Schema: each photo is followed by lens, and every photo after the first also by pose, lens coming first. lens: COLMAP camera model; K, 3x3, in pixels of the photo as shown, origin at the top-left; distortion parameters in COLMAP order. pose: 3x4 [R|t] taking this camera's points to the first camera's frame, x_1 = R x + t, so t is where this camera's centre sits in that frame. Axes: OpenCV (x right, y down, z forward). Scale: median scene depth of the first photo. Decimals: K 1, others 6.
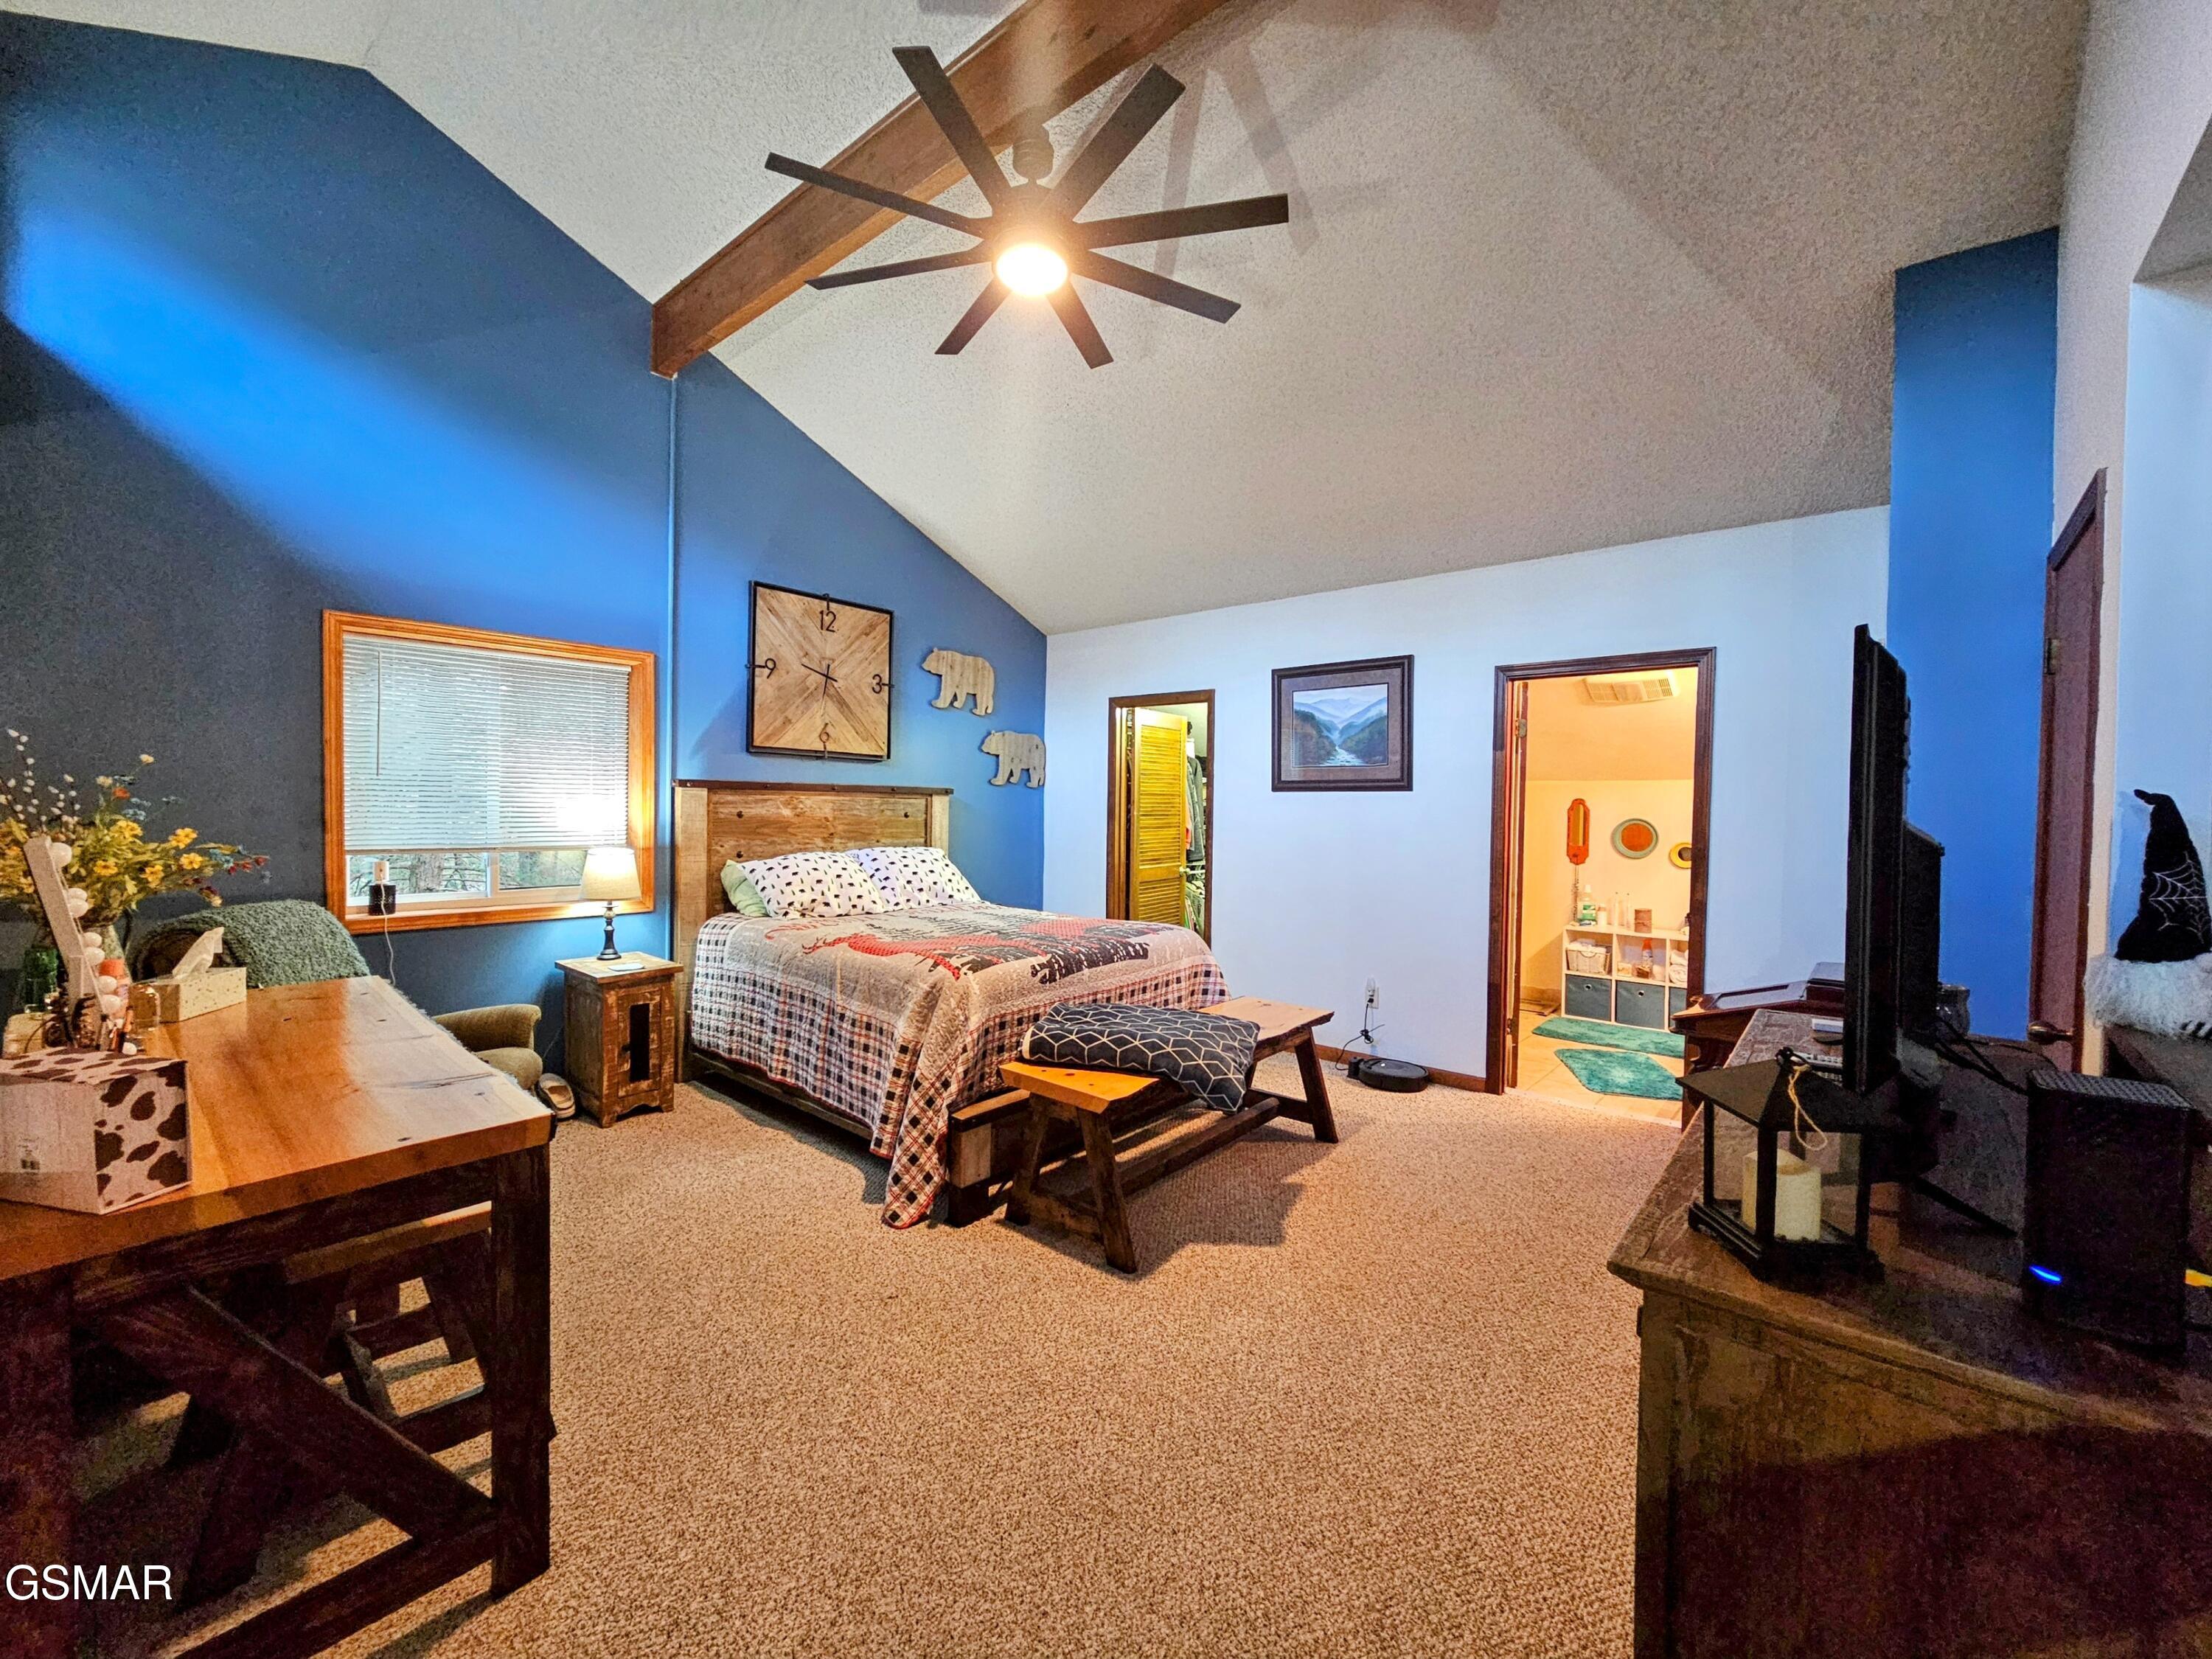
lens RADIAL K [[907.0, 0, 1096.9], [0, 907.0, 816.4], [0, 0, 1]] dist [0.001010, -0.001507]
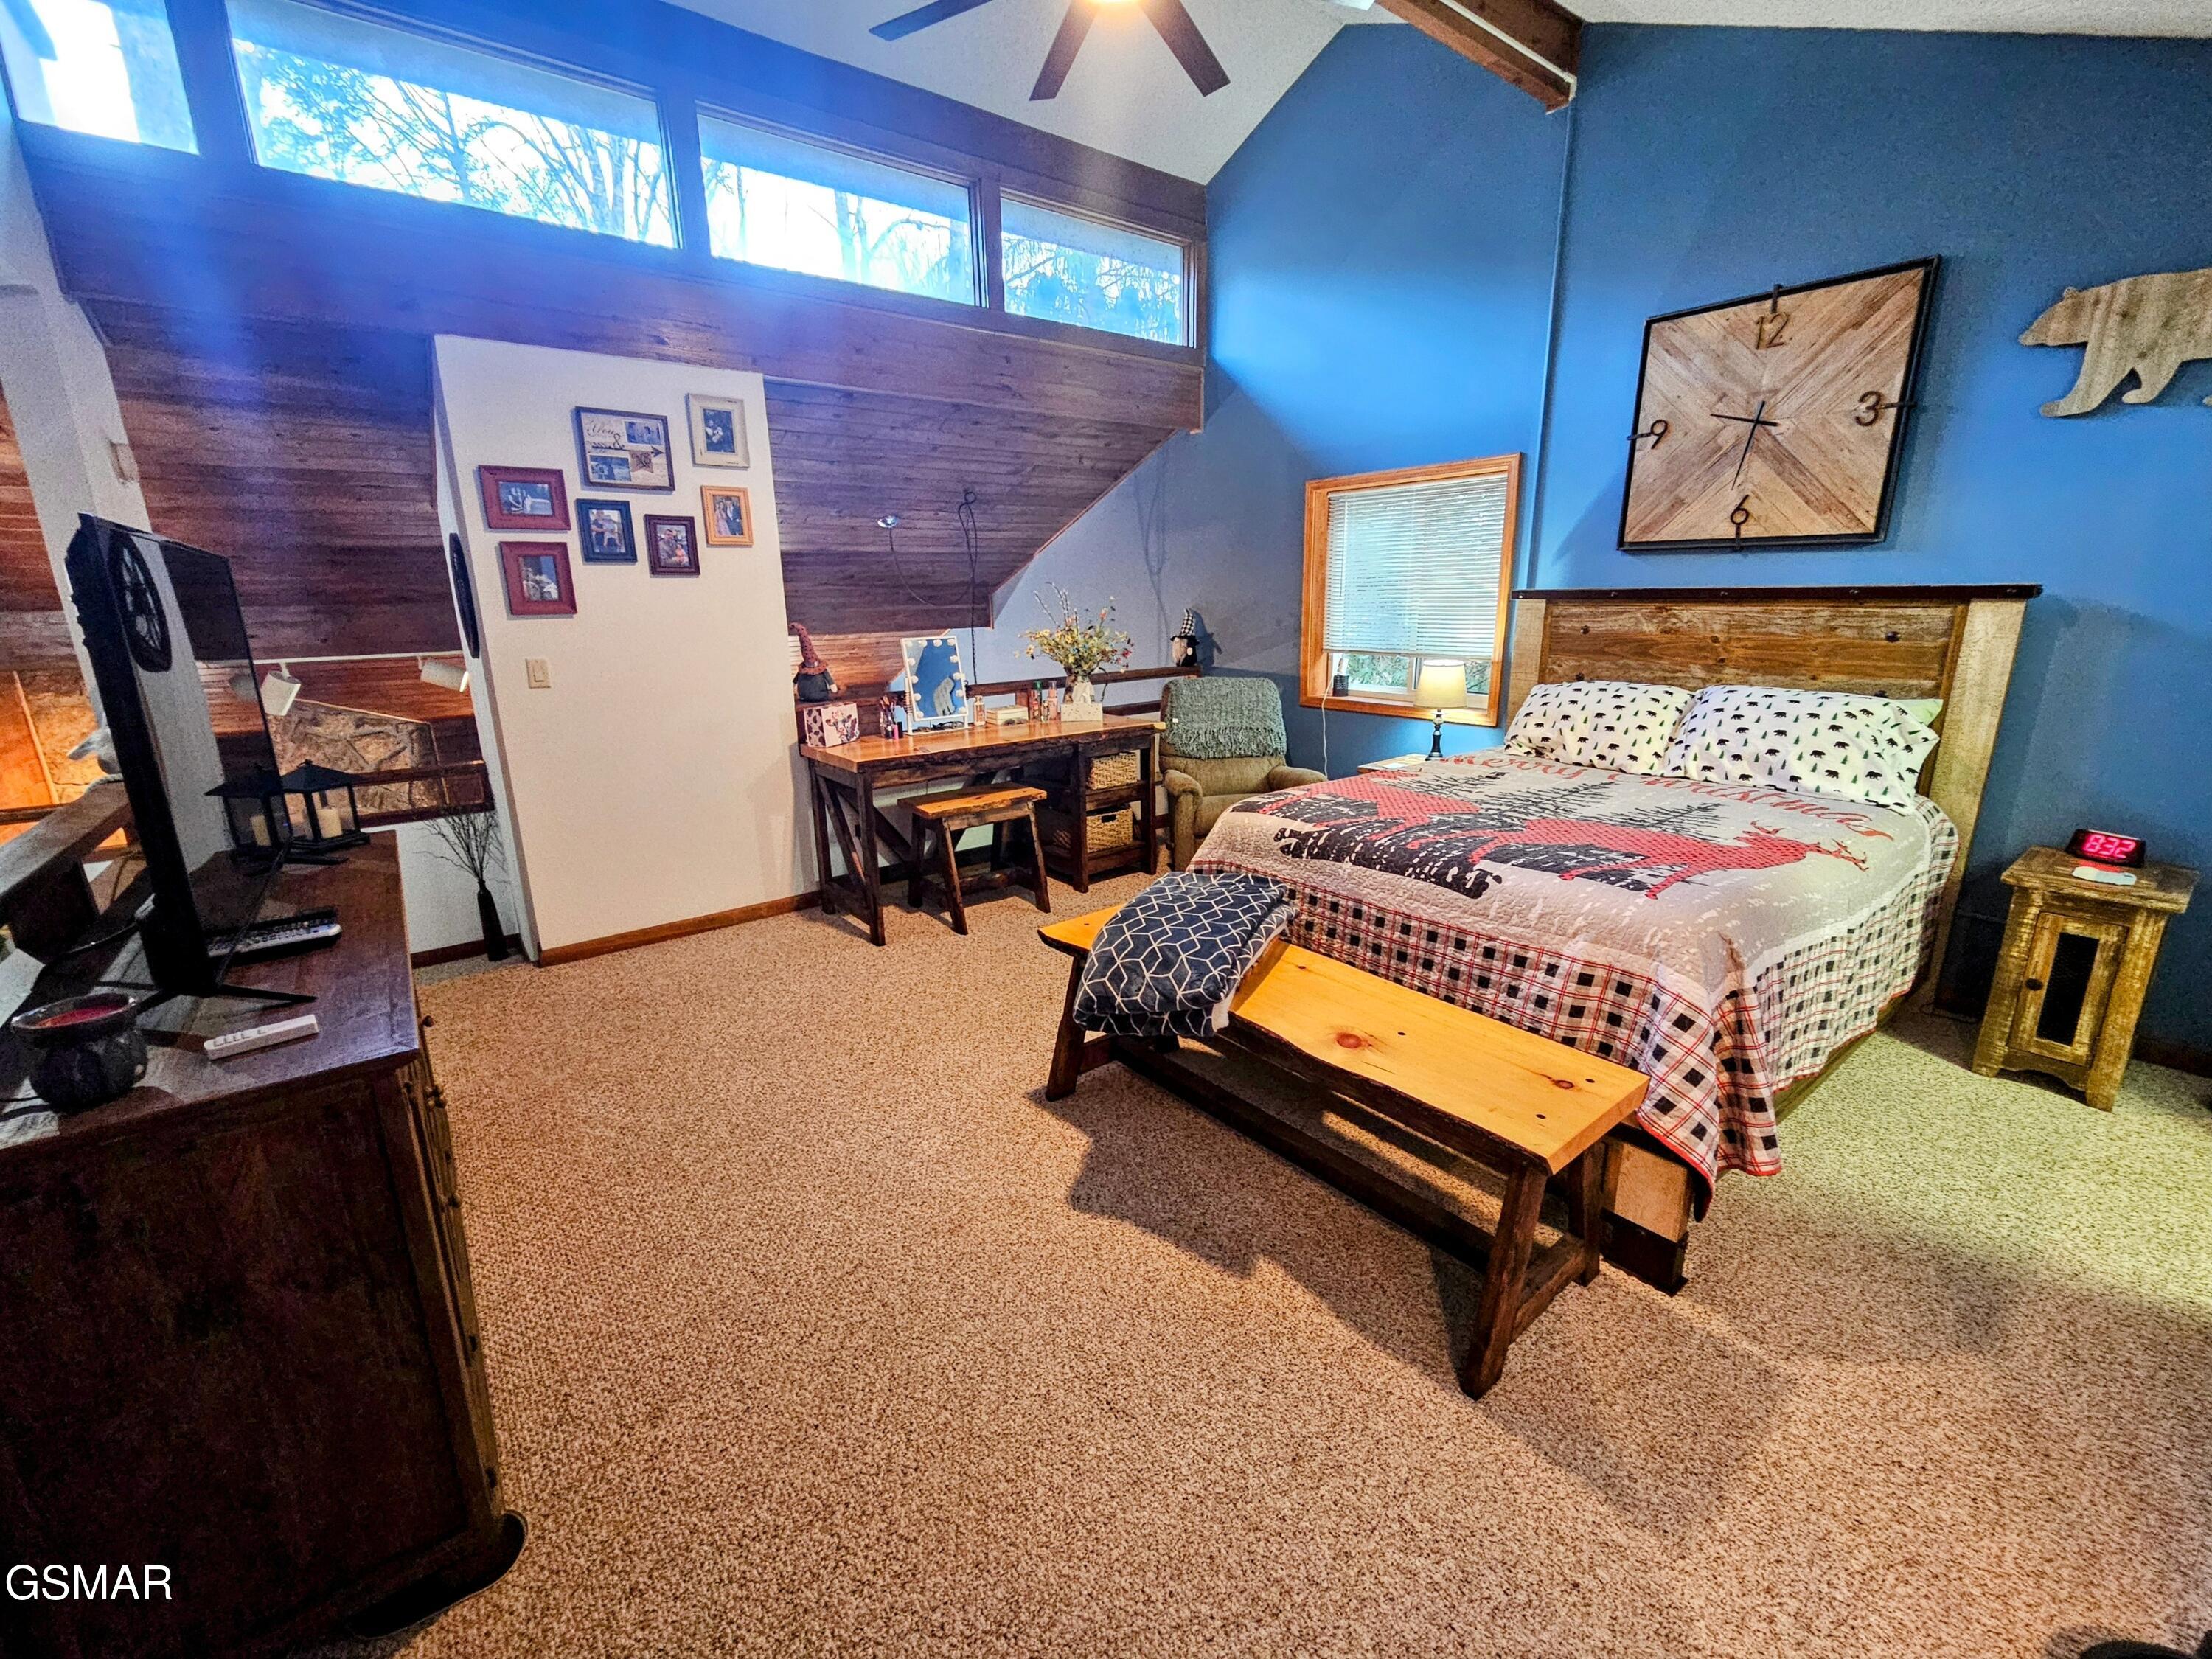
lens RADIAL K [[907.0, 0, 1101.9], [0, 907.0, 823.5], [0, 0, 1]] dist [0.001010, -0.001507]
pose [[-0.191122, 0.229851, -0.954275, 0.537256], [-0.000665, 0.972166, 0.234294, -0.024280], [0.981566, 0.045413, -0.185649, 0.710034]]
